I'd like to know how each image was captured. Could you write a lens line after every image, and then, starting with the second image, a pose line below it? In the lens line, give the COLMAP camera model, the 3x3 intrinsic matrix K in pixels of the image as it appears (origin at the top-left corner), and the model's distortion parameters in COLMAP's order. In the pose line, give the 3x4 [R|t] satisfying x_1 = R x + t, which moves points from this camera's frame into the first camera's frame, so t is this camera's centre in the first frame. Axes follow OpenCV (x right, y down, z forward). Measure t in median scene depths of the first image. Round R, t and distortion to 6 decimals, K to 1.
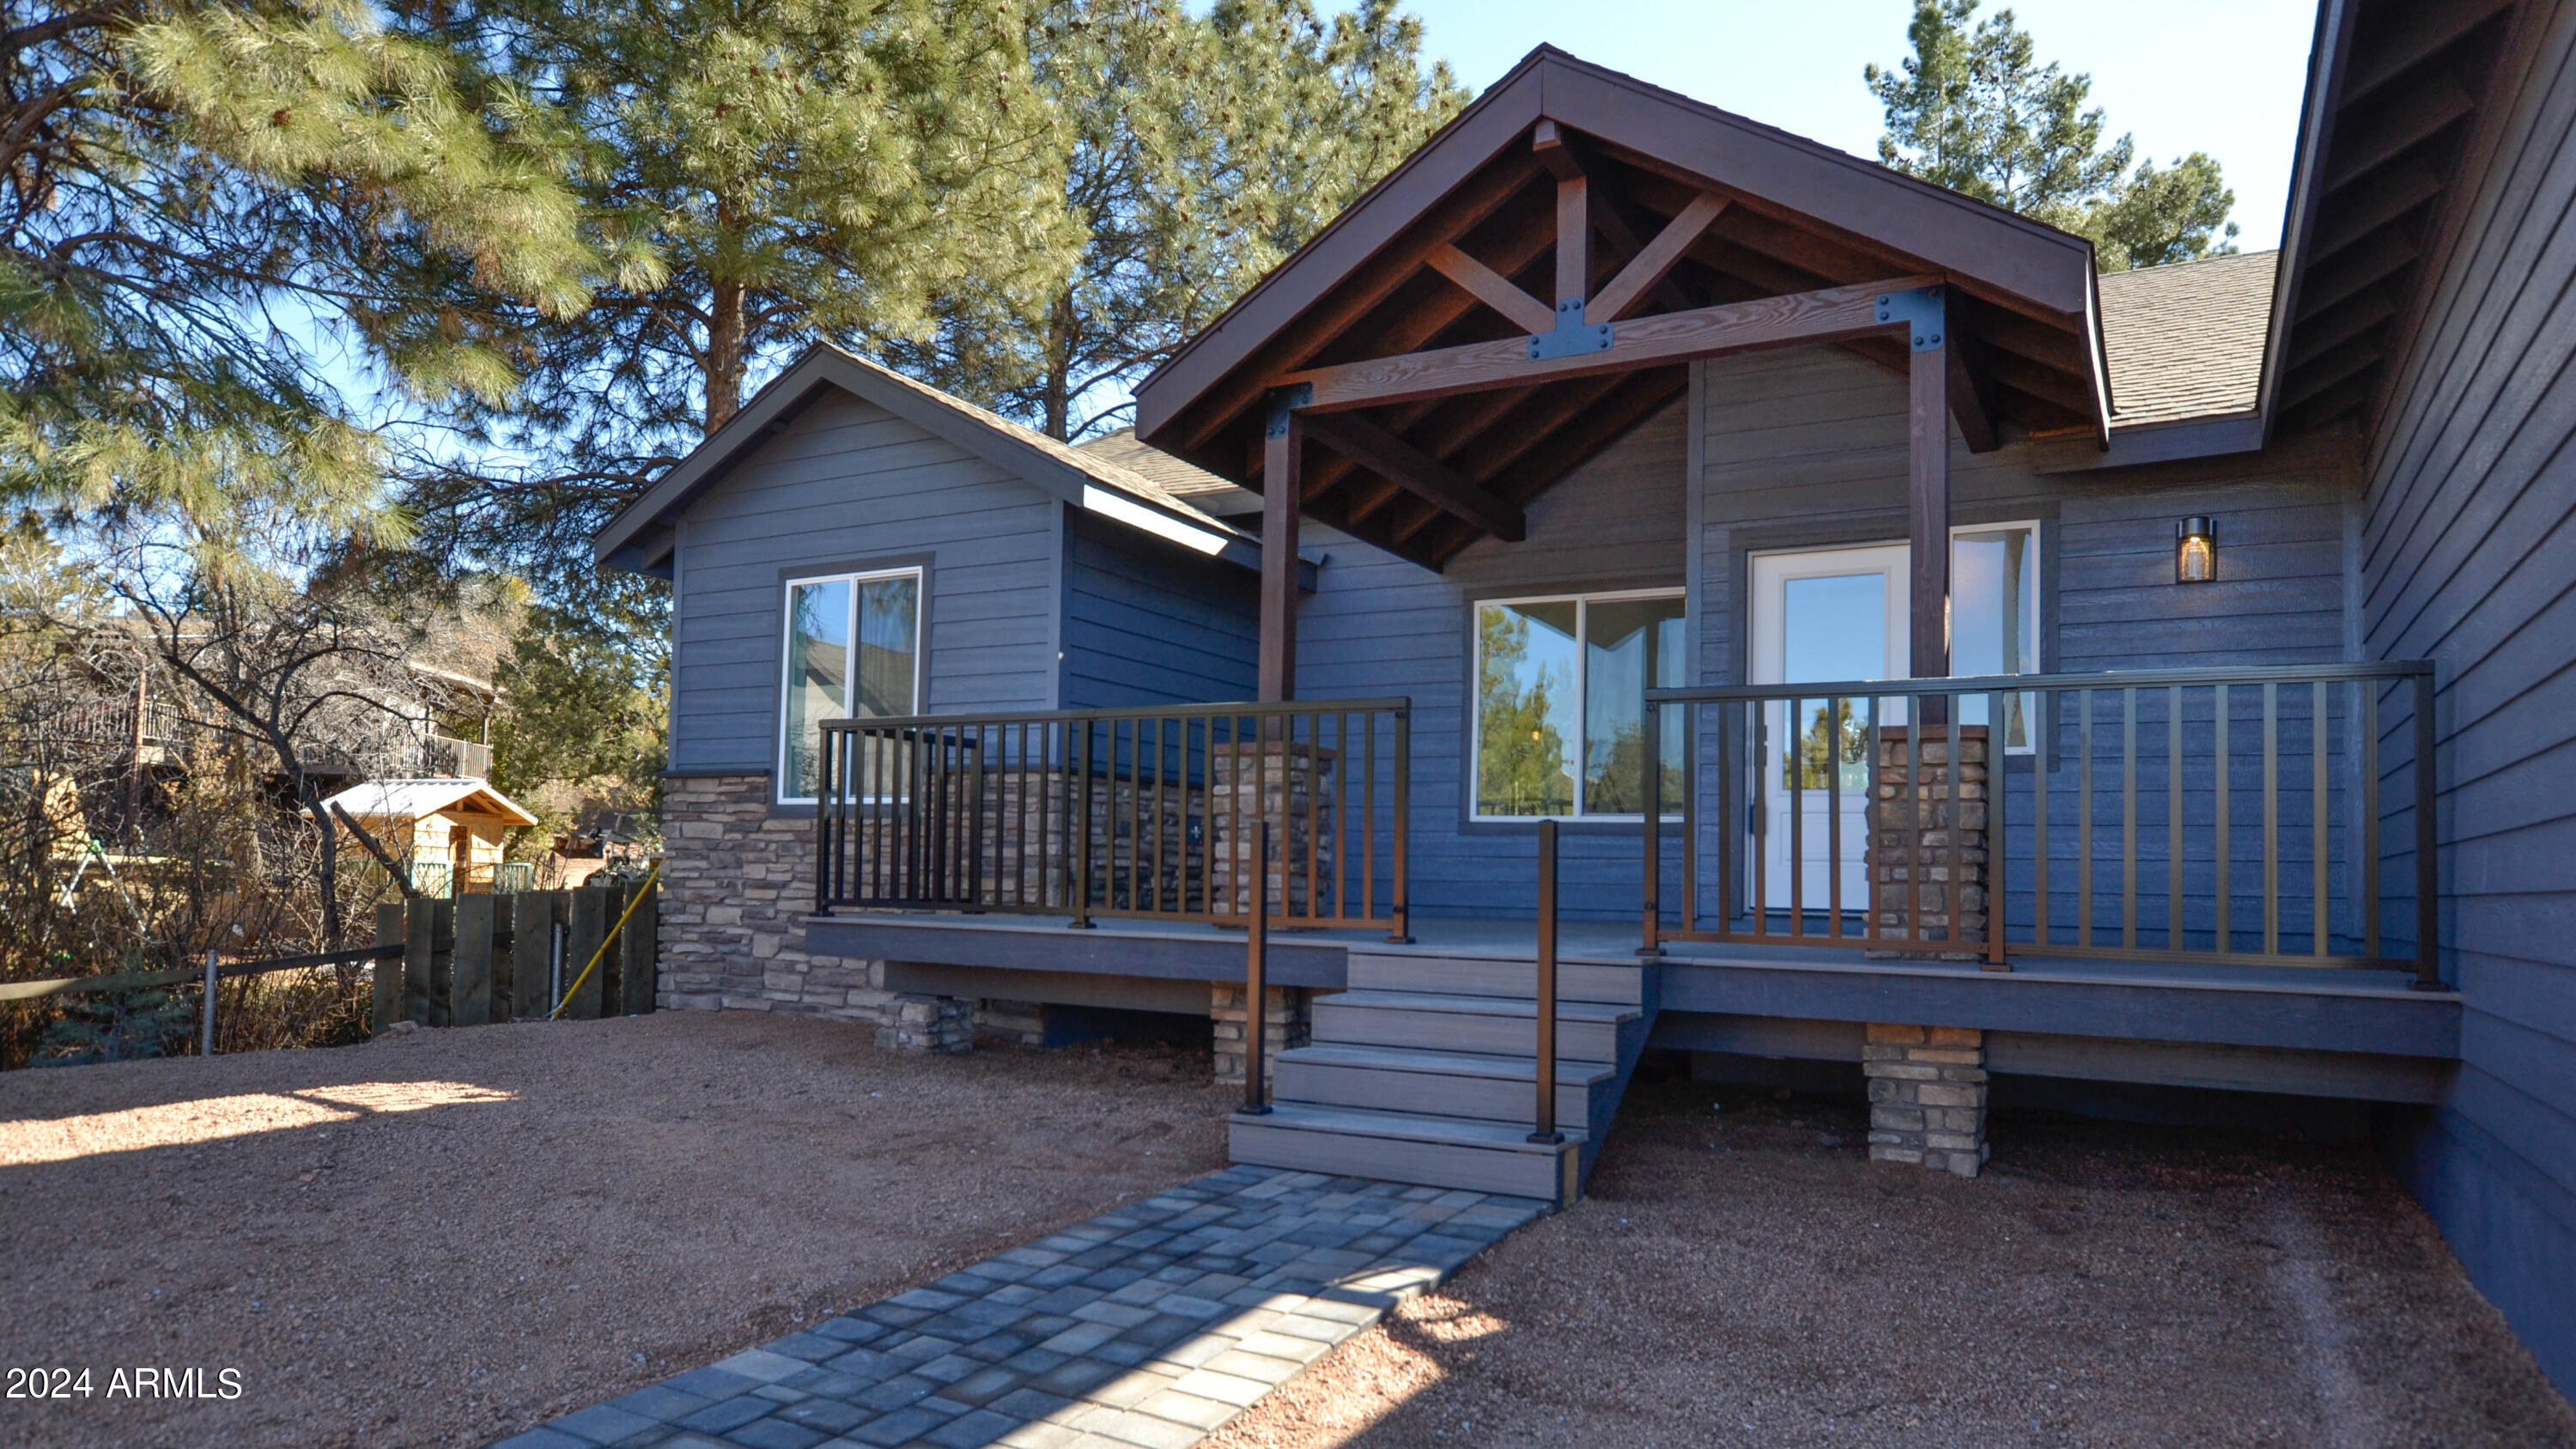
lens RADIAL K [[1616.9, 0, 1275.1], [0, 1616.9, 790.1], [0, 0, 1]] dist [-0.010057, -0.000829]
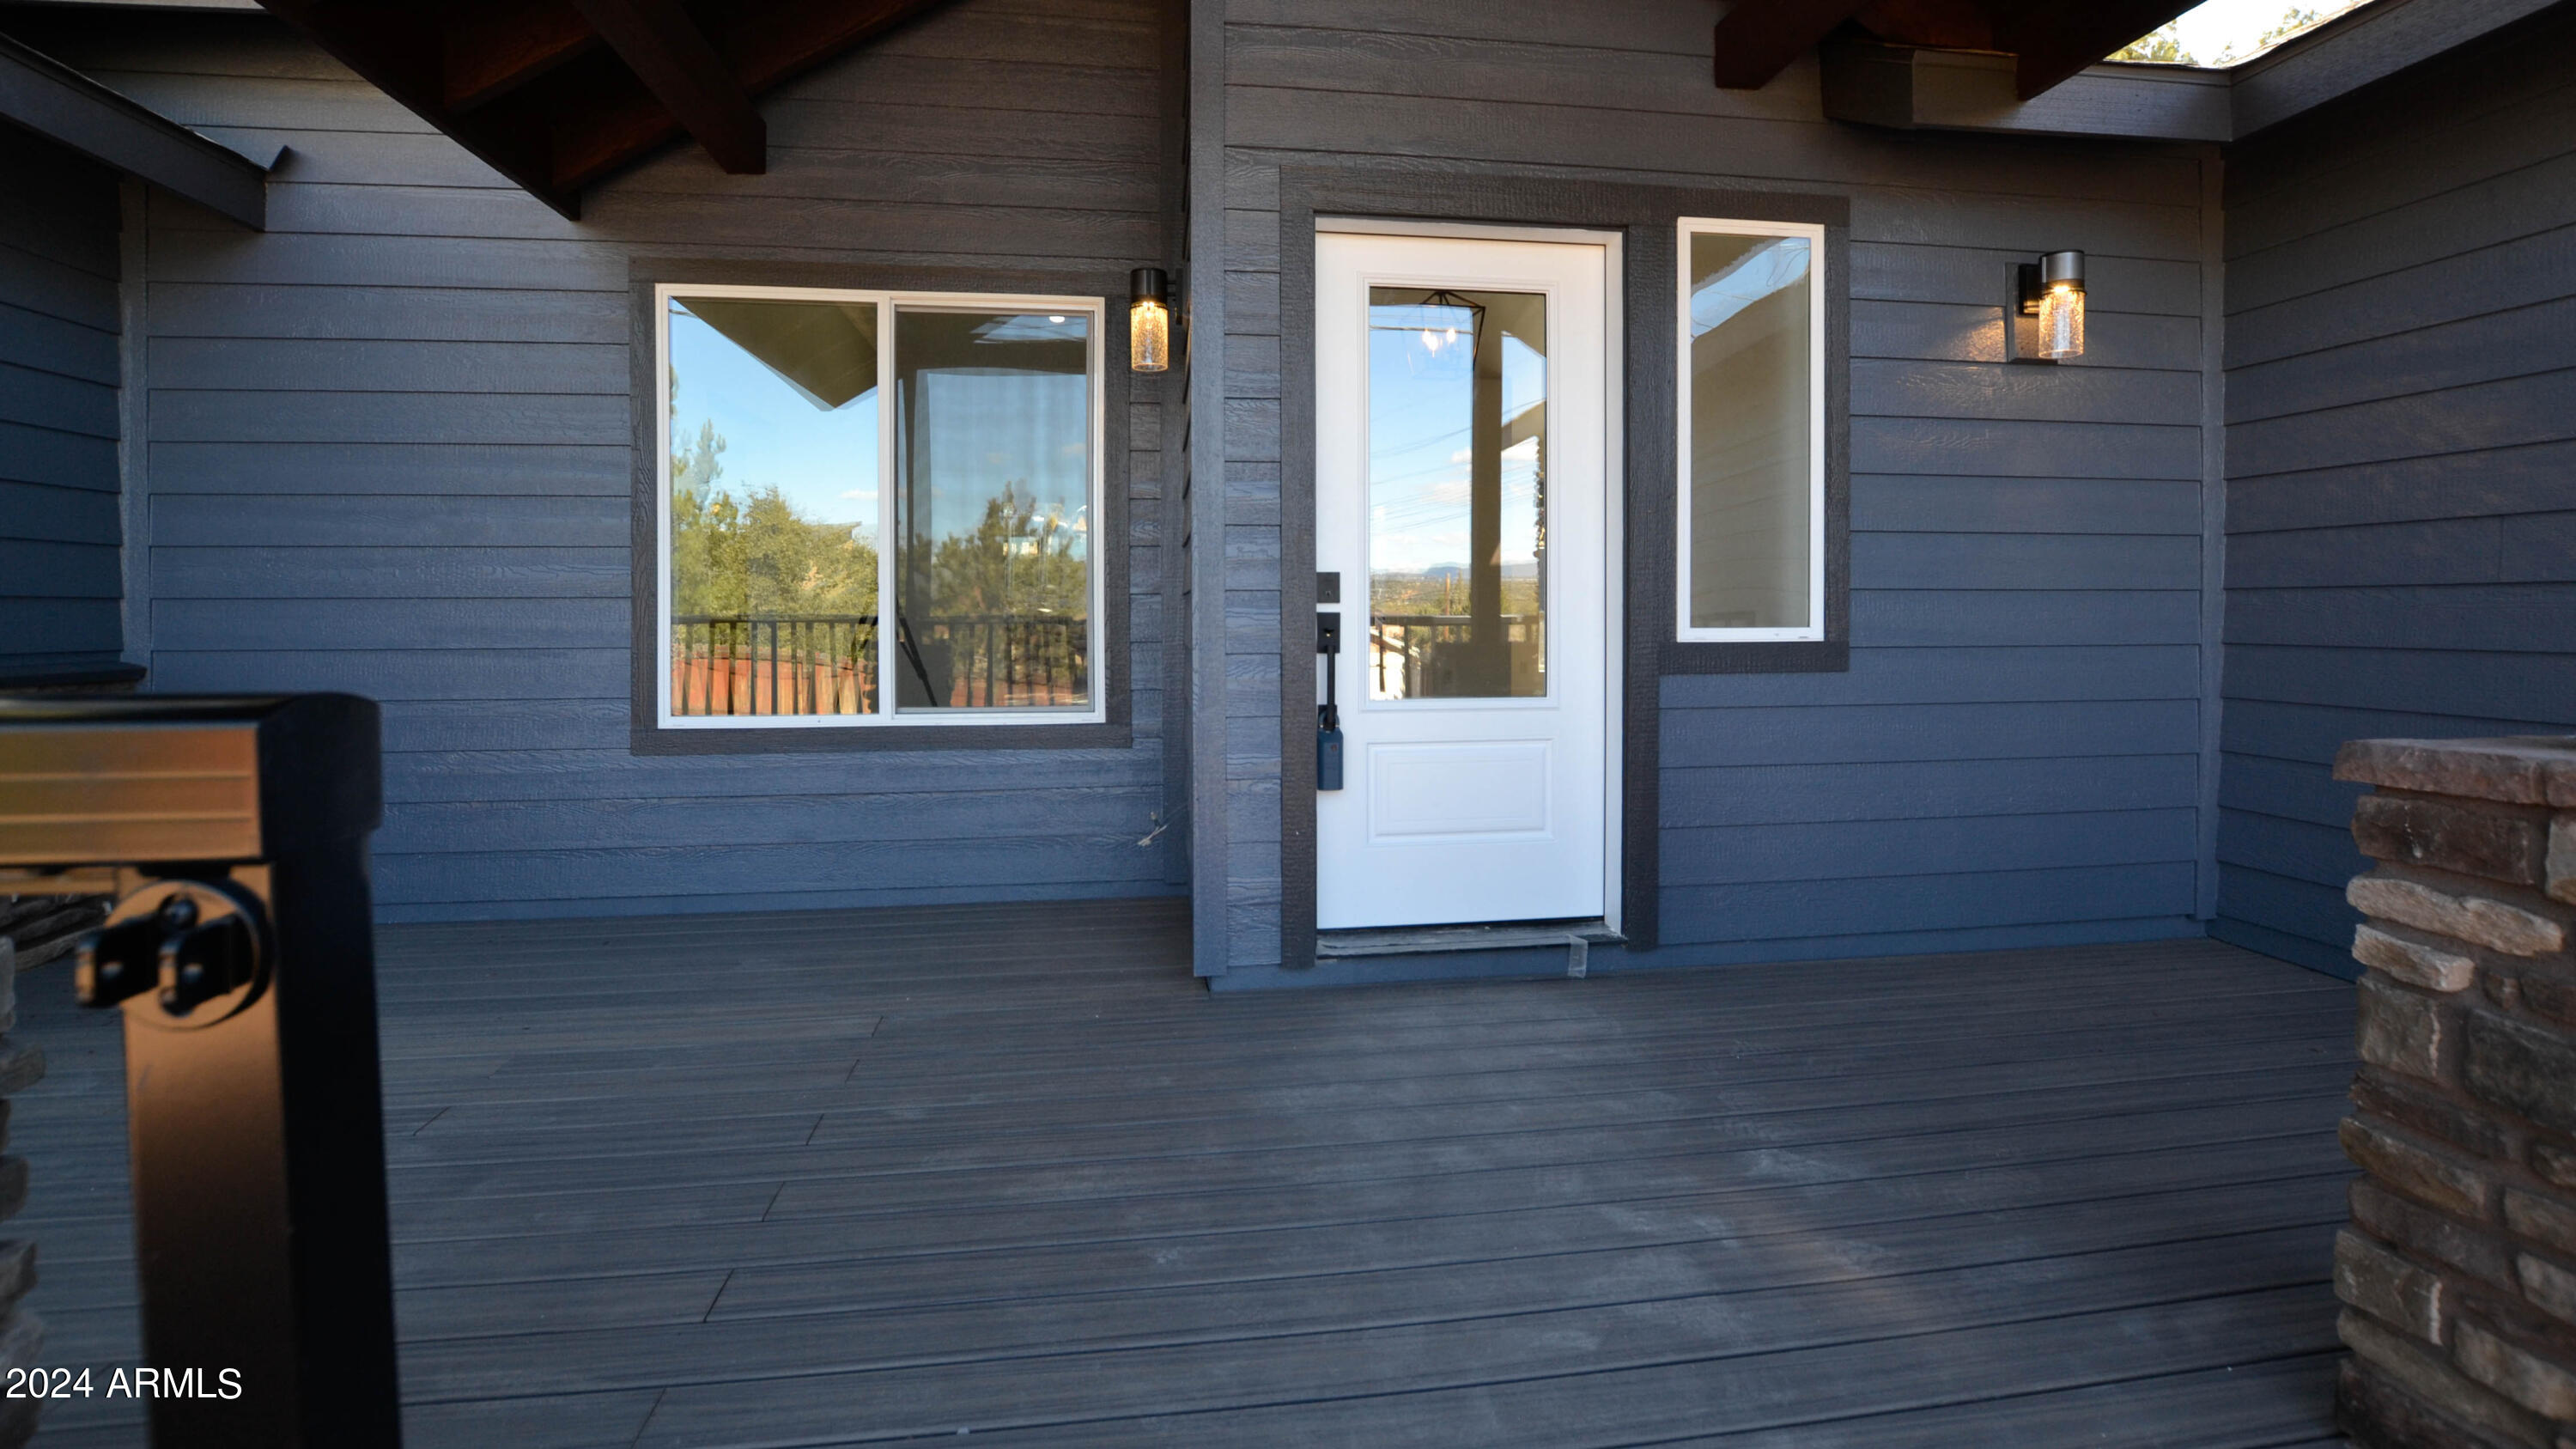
lens RADIAL K [[1292.4, 0, 1305.0], [0, 1292.4, 699.5], [0, 0, 1]] dist [-0.033419, 0.000165]
pose [[0.775084, -0.049641, 0.629906, 0.029570], [-0.012964, 0.995450, 0.094401, -0.035479], [-0.631726, -0.081335, 0.770913, 0.669006]]
